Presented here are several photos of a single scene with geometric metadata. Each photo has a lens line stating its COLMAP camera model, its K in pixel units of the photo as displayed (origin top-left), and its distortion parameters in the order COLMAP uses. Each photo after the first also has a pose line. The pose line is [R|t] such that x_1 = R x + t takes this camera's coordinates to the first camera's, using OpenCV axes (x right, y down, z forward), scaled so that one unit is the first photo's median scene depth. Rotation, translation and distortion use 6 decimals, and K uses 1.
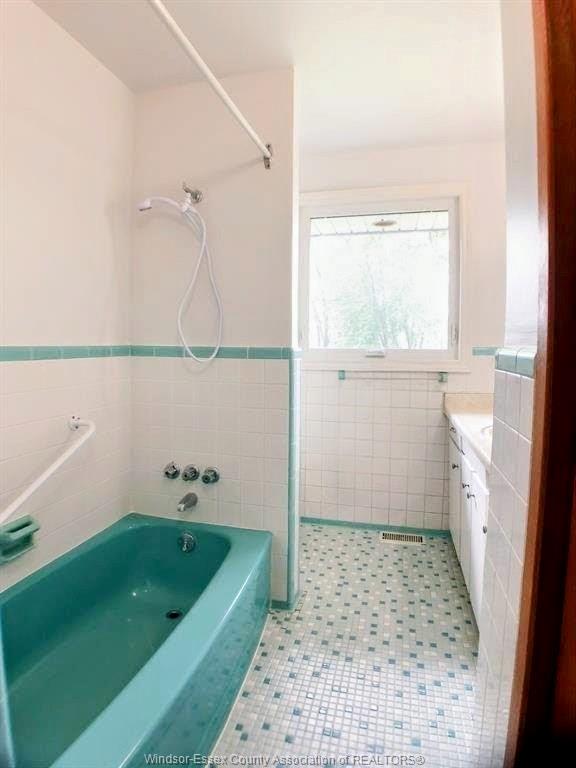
lens RADIAL K [[463.1, 0, 287.4], [0, 463.1, 371.2], [0, 0, 1]] dist [-0.115444, 0.048014]
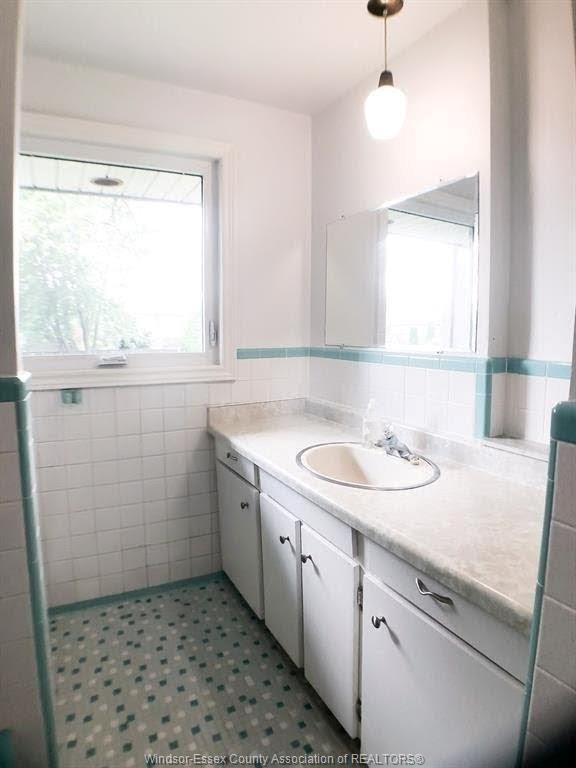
lens RADIAL K [[463.1, 0, 287.4], [0, 463.1, 371.2], [0, 0, 1]] dist [-0.115444, 0.048014]
pose [[0.764460, -0.064325, 0.641454, -0.059632], [0.039953, 0.997824, 0.052447, -0.053472], [-0.643432, -0.014465, 0.765367, 0.304525]]
